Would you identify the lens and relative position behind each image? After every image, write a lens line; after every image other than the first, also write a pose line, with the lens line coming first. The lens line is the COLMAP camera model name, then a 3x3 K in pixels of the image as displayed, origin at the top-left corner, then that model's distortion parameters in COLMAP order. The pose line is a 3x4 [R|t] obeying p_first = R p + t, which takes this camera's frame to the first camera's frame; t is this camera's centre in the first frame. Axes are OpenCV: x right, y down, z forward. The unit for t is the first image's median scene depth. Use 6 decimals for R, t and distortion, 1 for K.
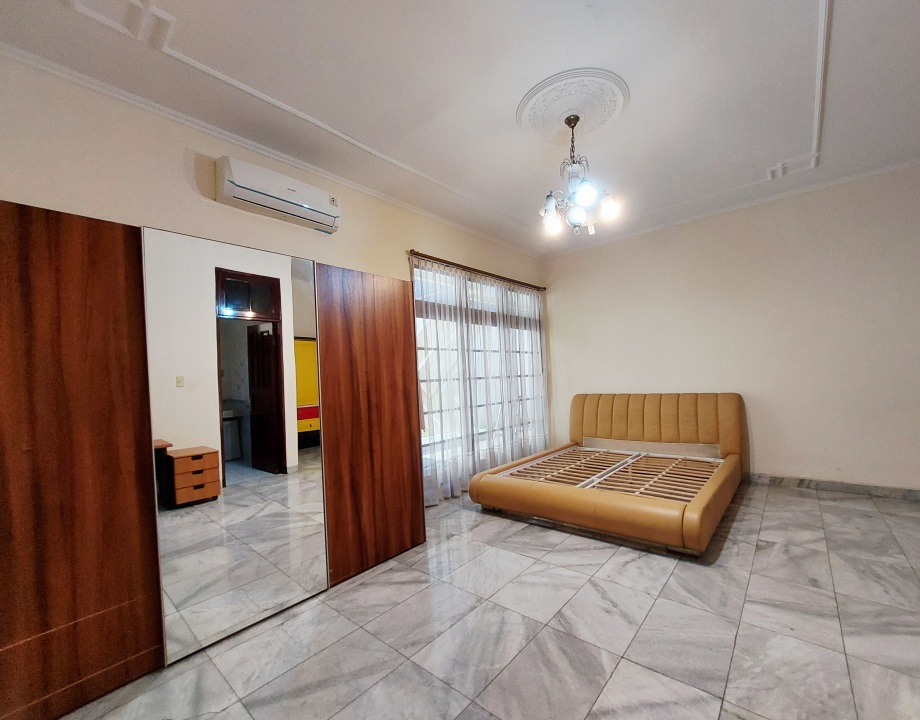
lens RADIAL K [[387.2, 0, 469.4], [0, 387.2, 373.2], [0, 0, 1]] dist [-0.024038, 0.005579]
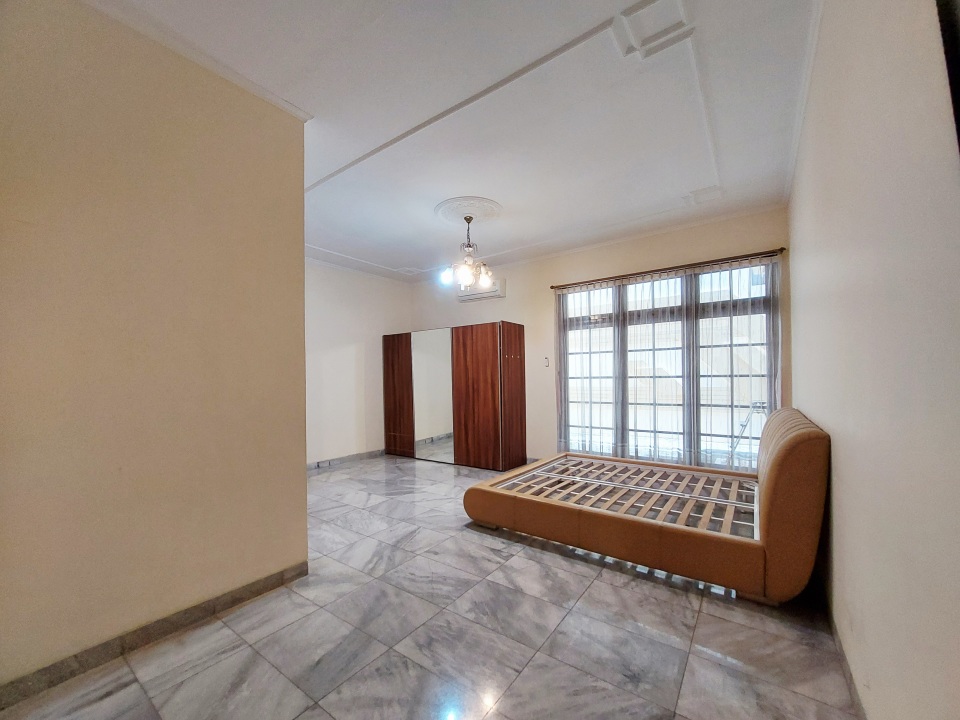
lens RADIAL K [[382.1, 0, 477.5], [0, 382.1, 377.2], [0, 0, 1]] dist [-0.015408, 0.000295]
pose [[0.072198, 0.039365, -0.996613, 2.123788], [0.015492, 0.999056, 0.040583, -0.075694], [0.997270, -0.018369, 0.071520, 1.052896]]
